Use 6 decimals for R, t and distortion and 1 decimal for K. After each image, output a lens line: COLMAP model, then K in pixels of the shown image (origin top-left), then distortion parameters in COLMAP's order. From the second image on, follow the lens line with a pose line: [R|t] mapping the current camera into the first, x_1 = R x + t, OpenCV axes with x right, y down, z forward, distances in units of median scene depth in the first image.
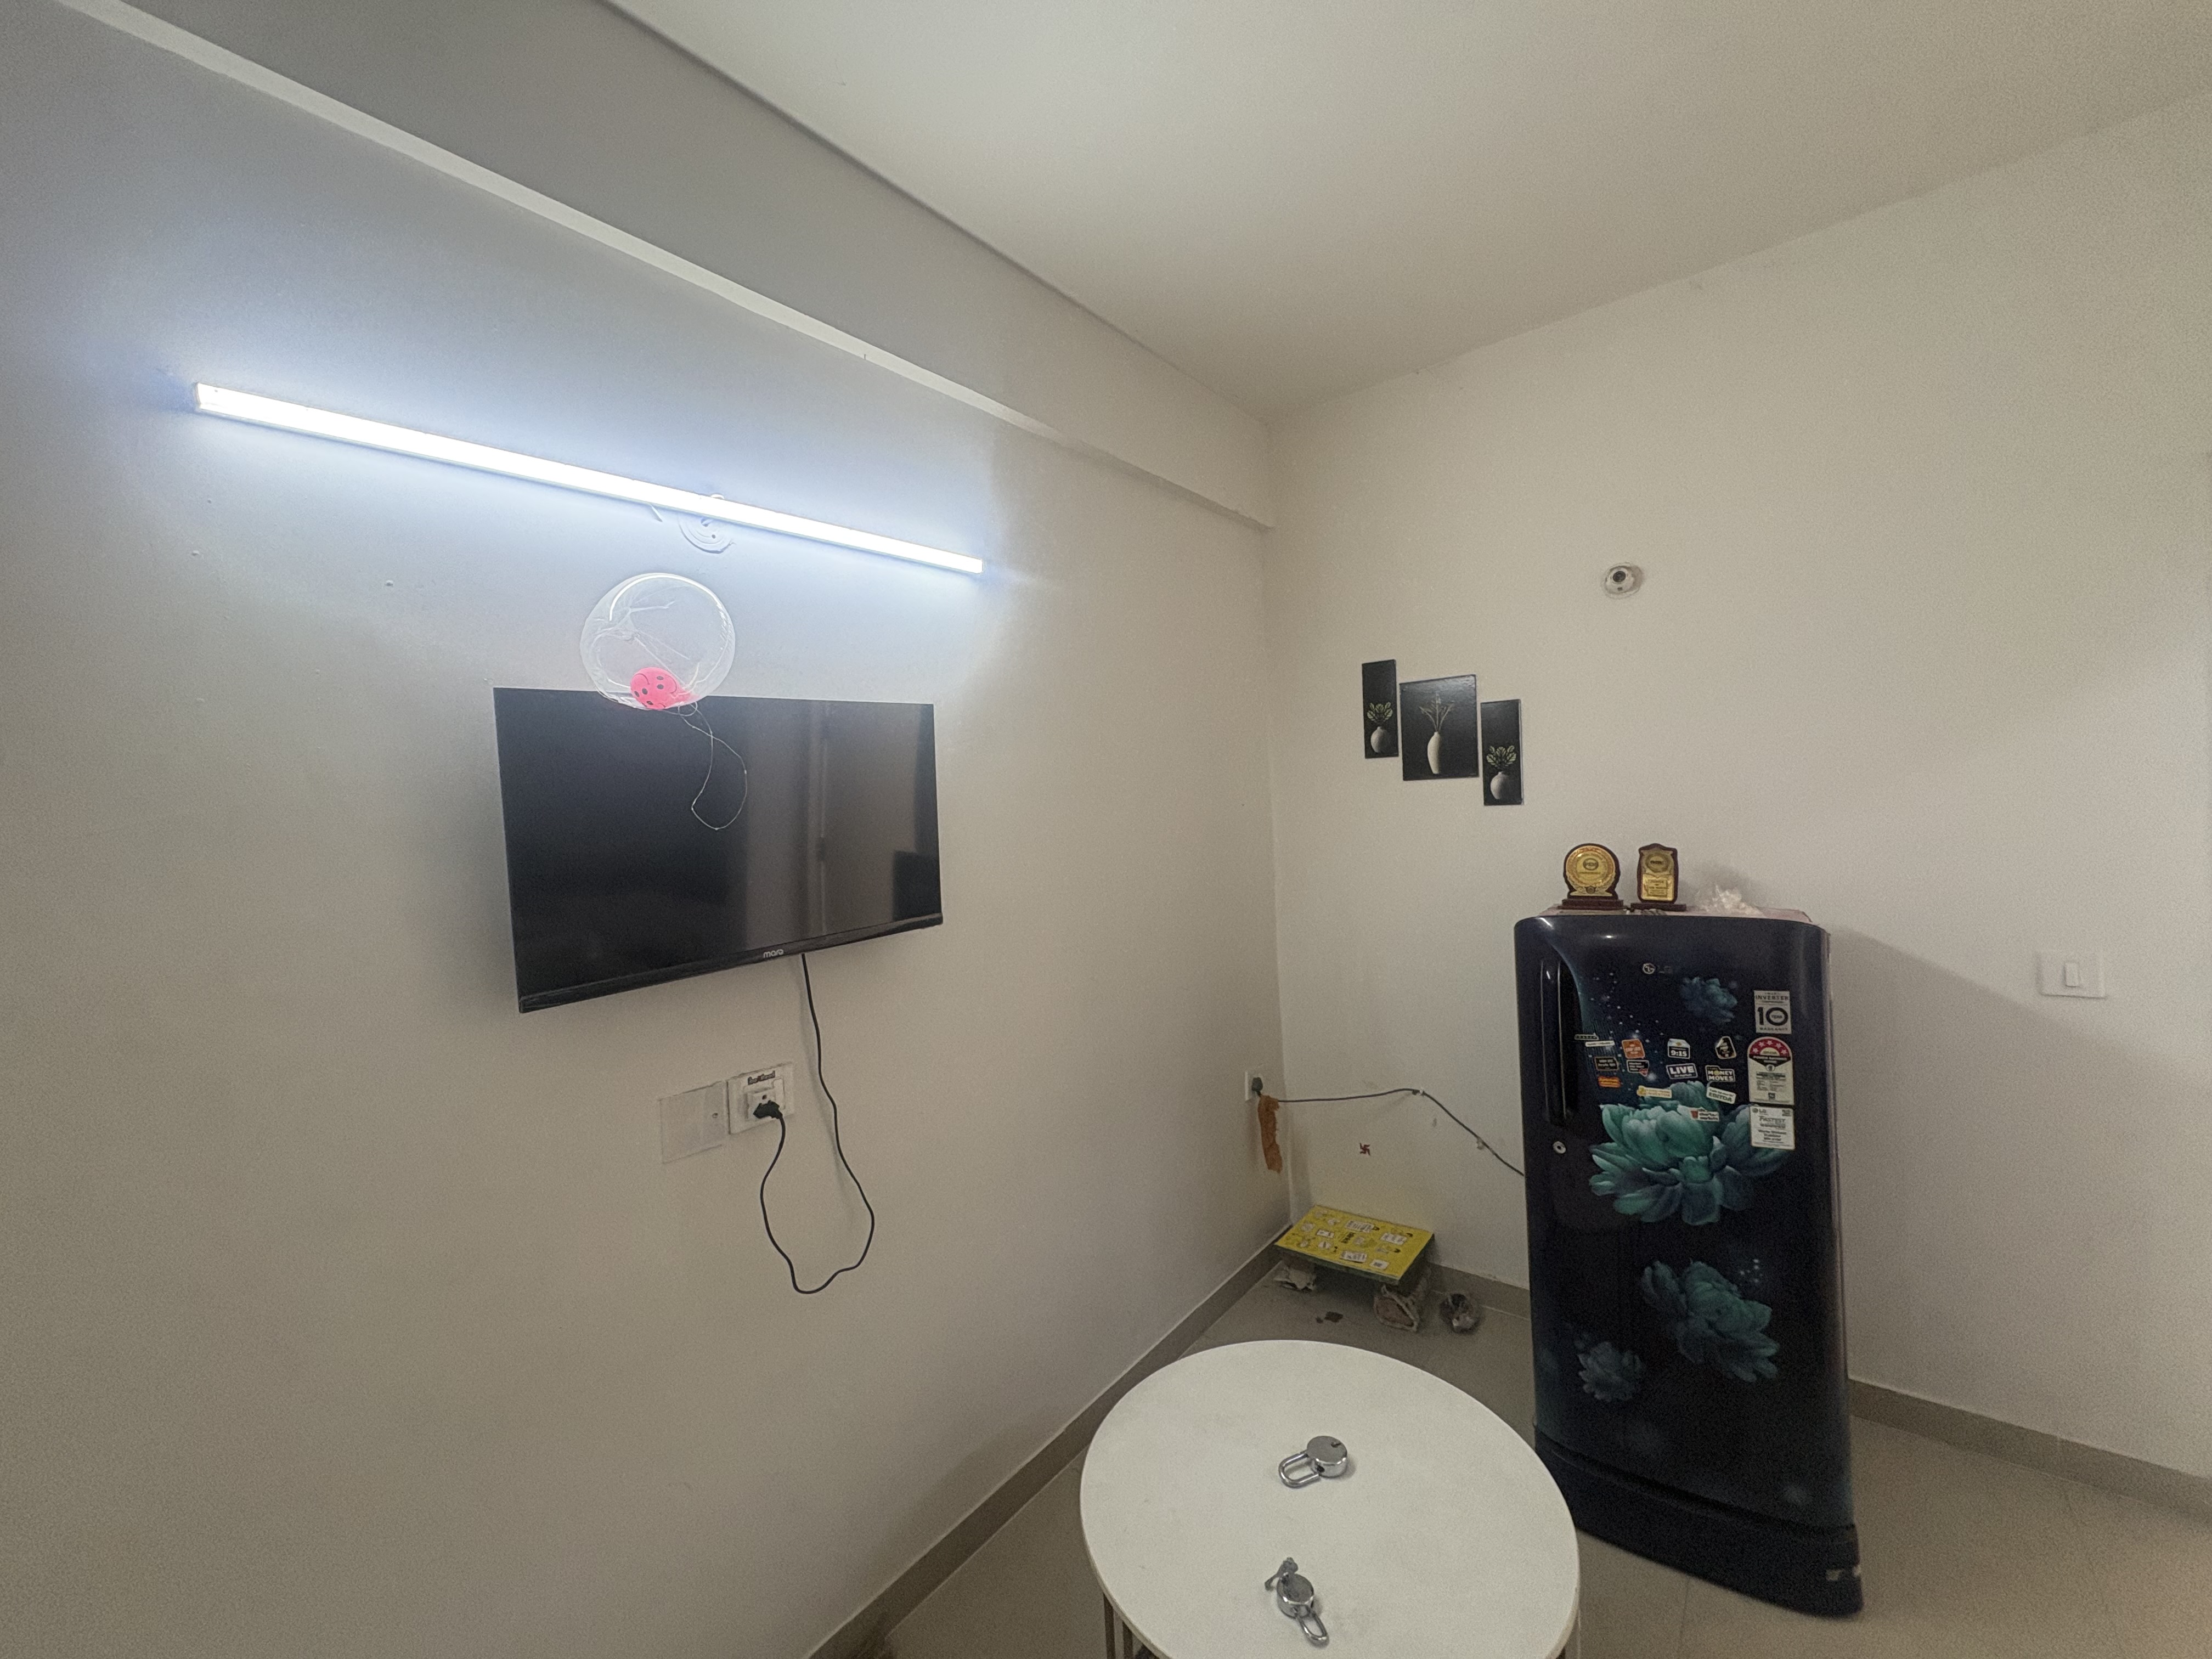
lens RADIAL K [[884.7, 0, 1104.3], [0, 884.7, 829.4], [0, 0, 1]] dist [0.001099, 0.000408]
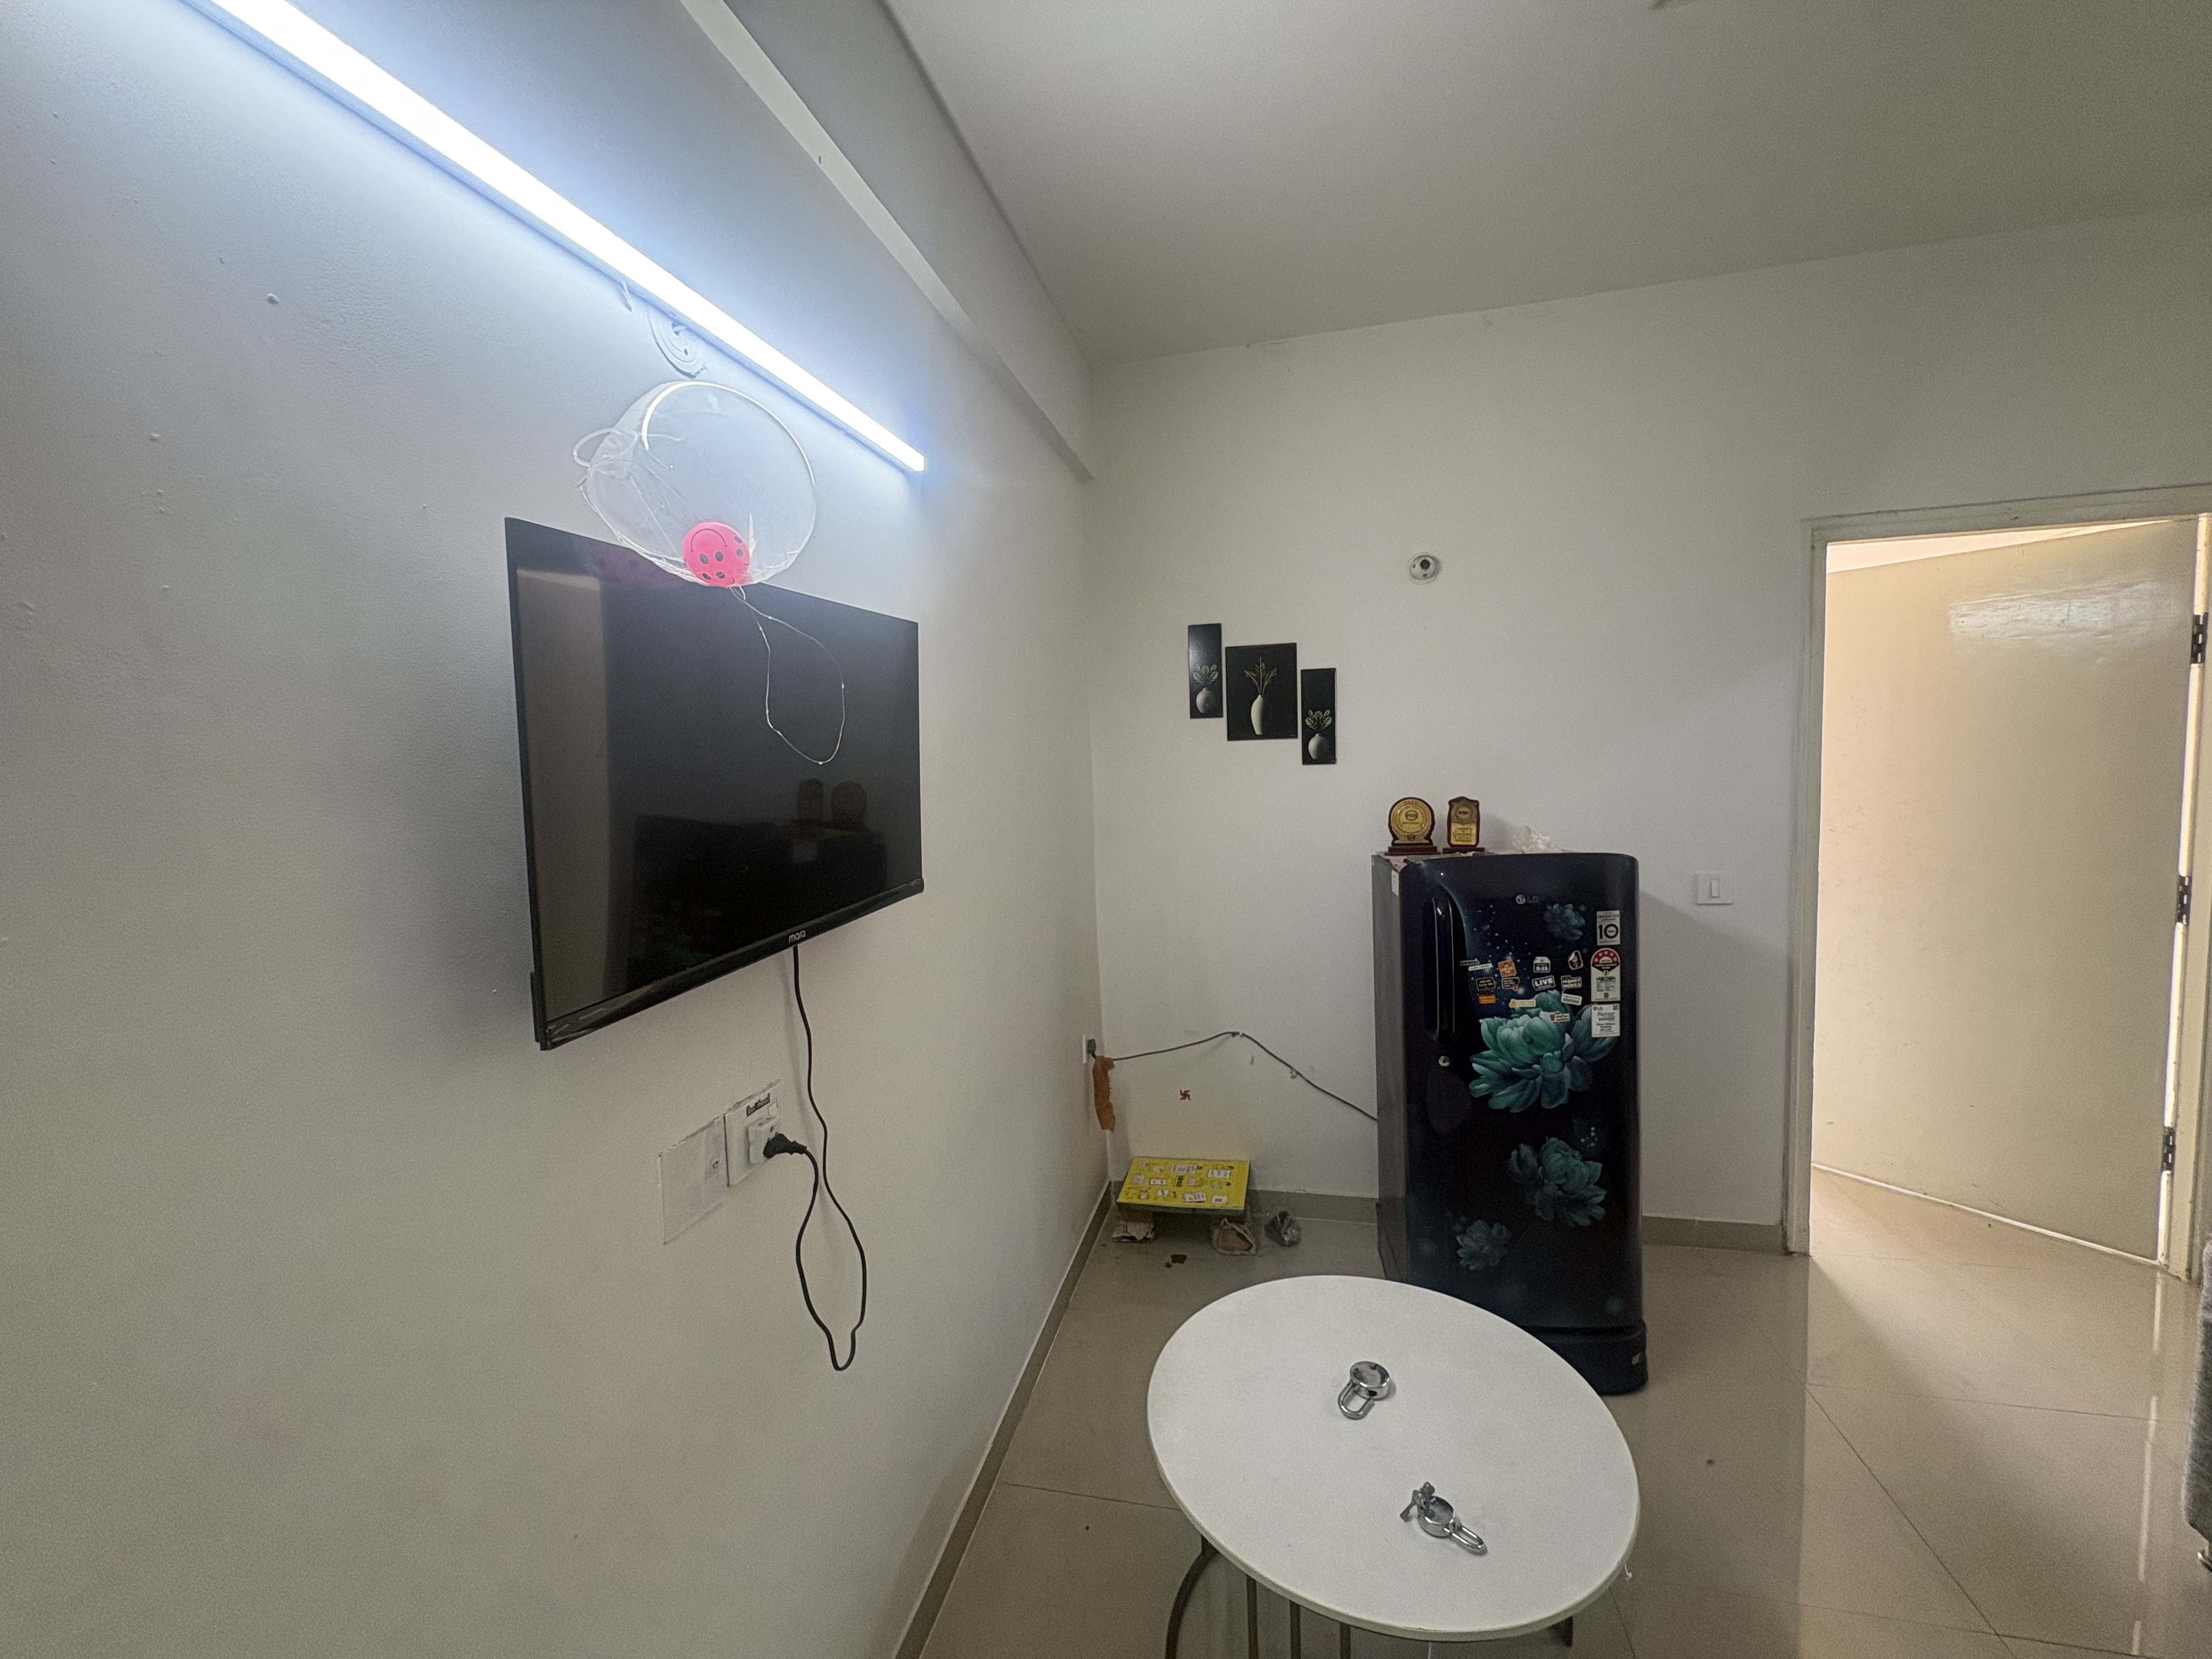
lens RADIAL K [[884.7, 0, 1104.3], [0, 884.7, 829.4], [0, 0, 1]] dist [0.001099, 0.000408]
pose [[0.901107, -0.019126, 0.433174, -0.390919], [0.005113, 0.999426, 0.033491, 0.022109], [-0.433566, -0.027965, 0.900688, 0.183275]]
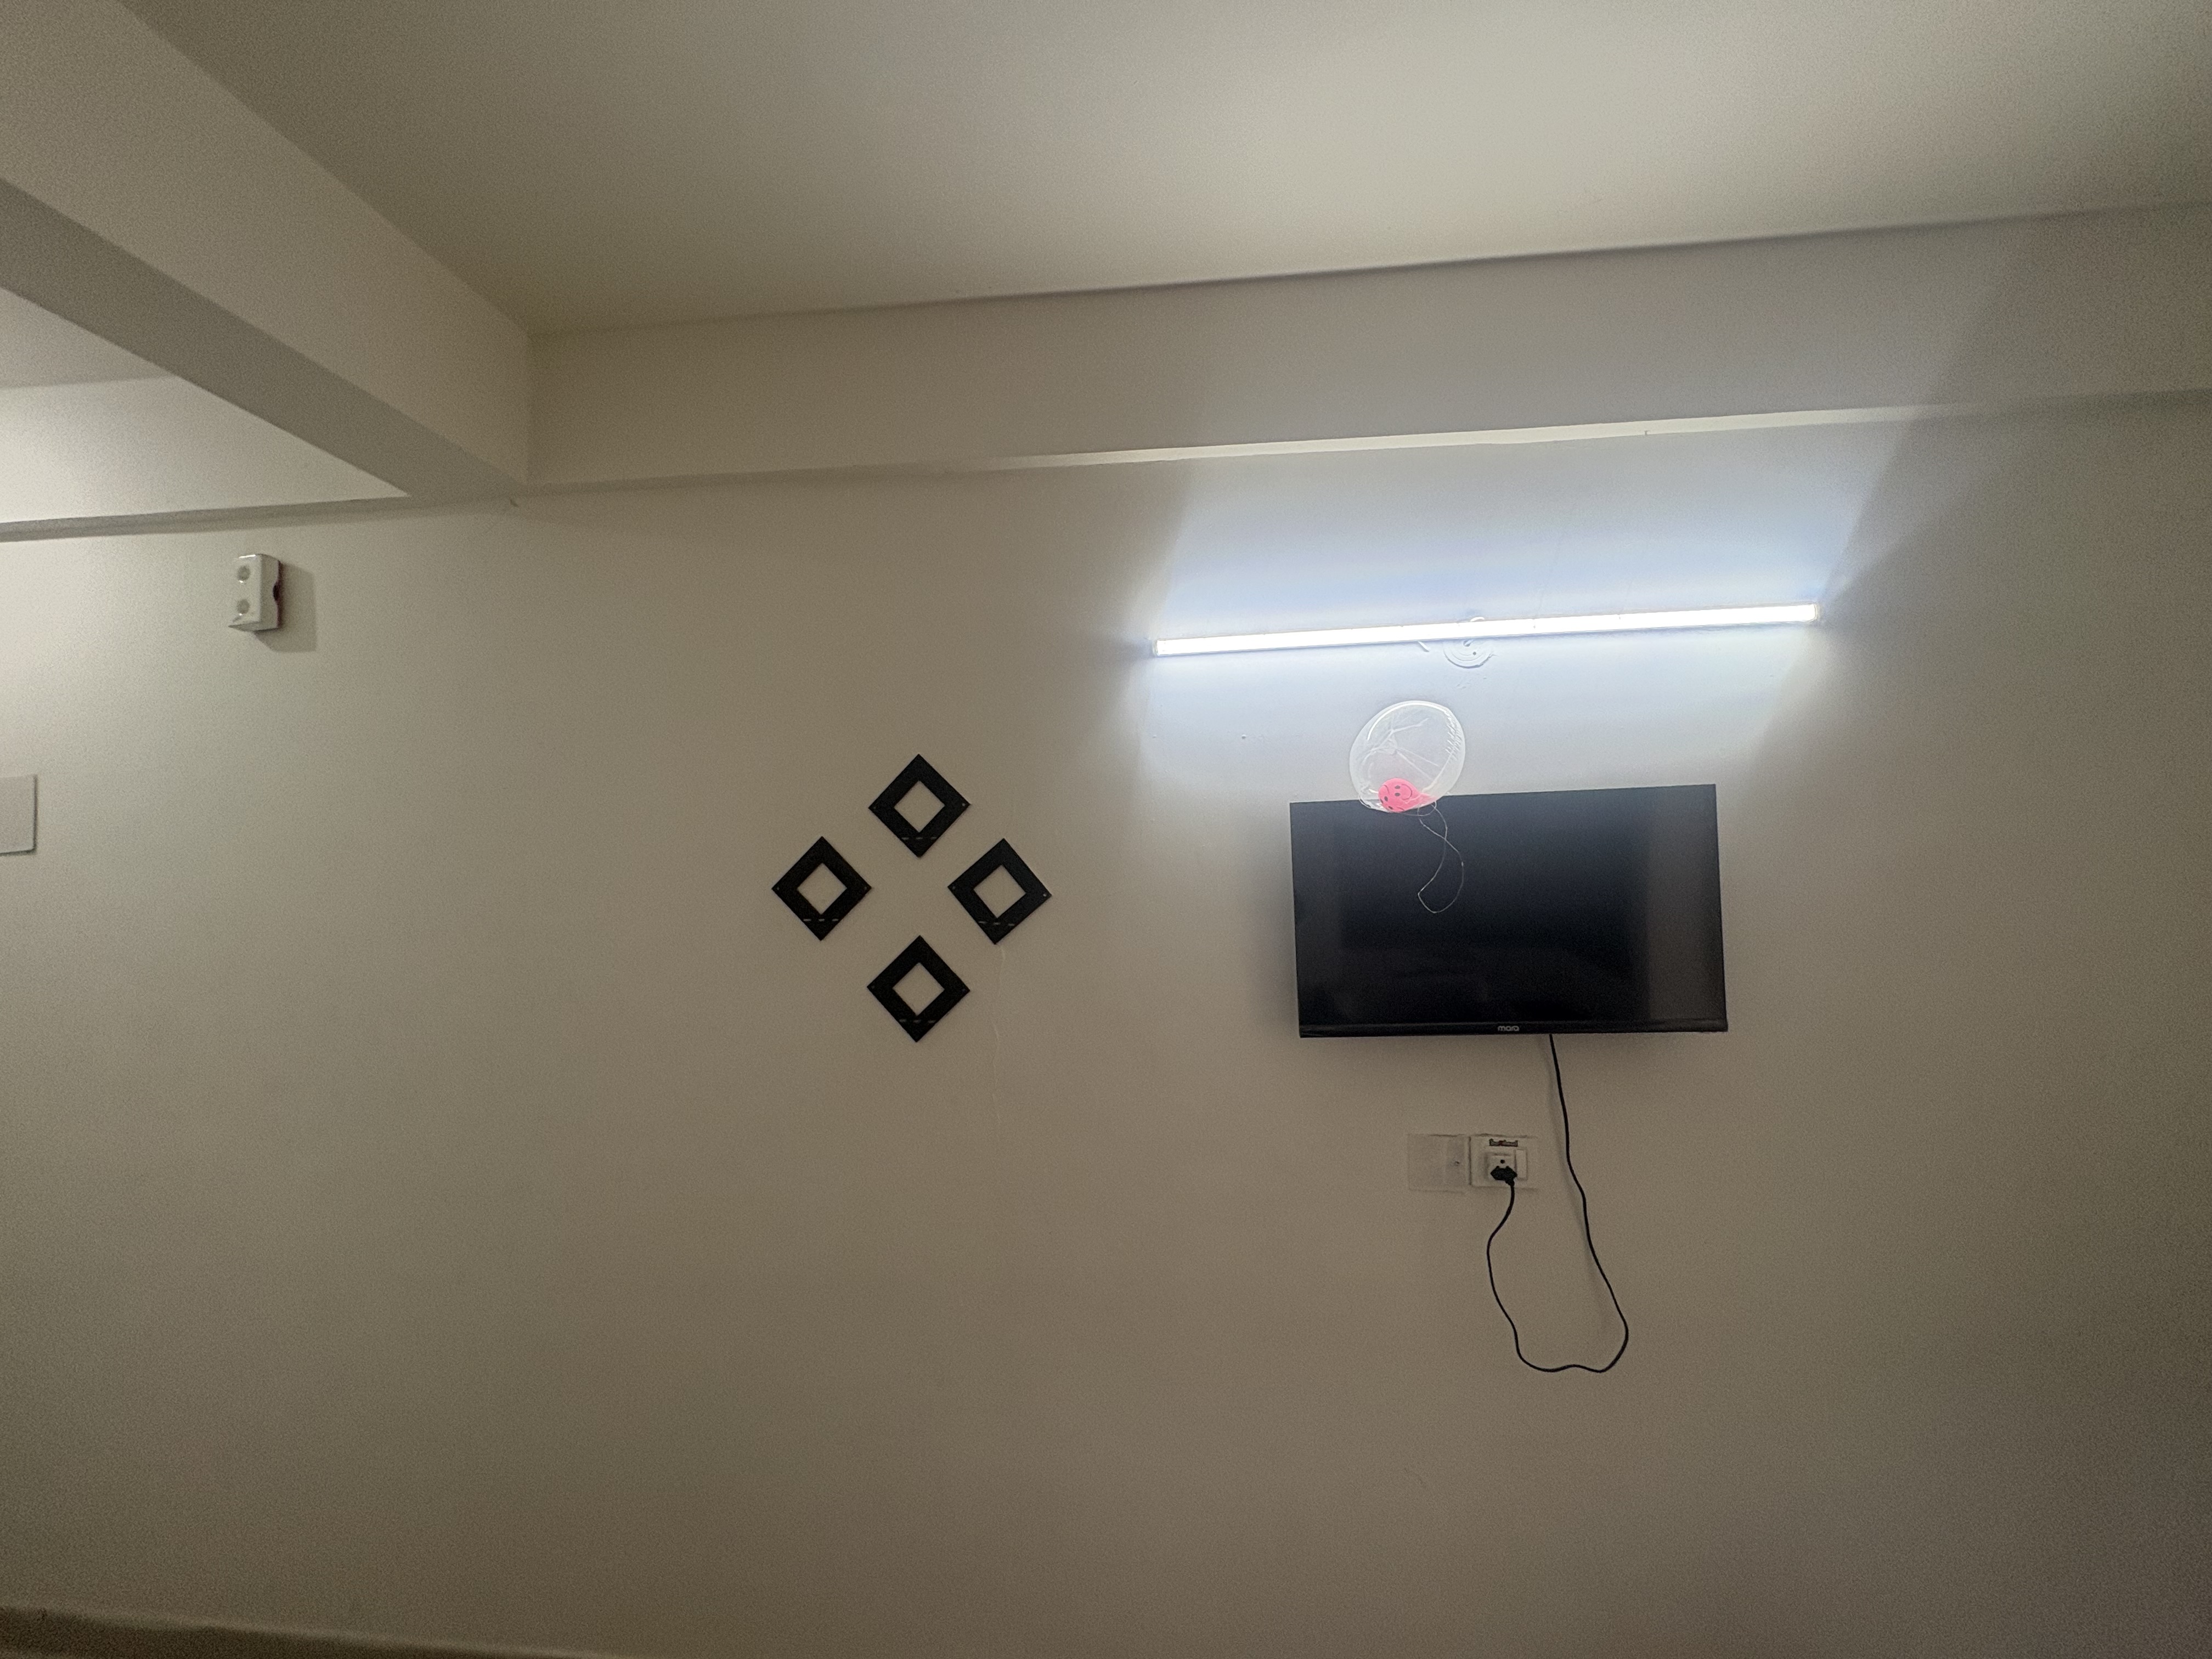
lens RADIAL K [[884.7, 0, 1104.3], [0, 884.7, 829.4], [0, 0, 1]] dist [0.001099, 0.000408]
pose [[0.545831, -0.012211, -0.837806, 0.223992], [-0.043691, 0.998119, -0.043012, -0.028621], [0.836755, 0.060081, 0.544271, -0.012901]]
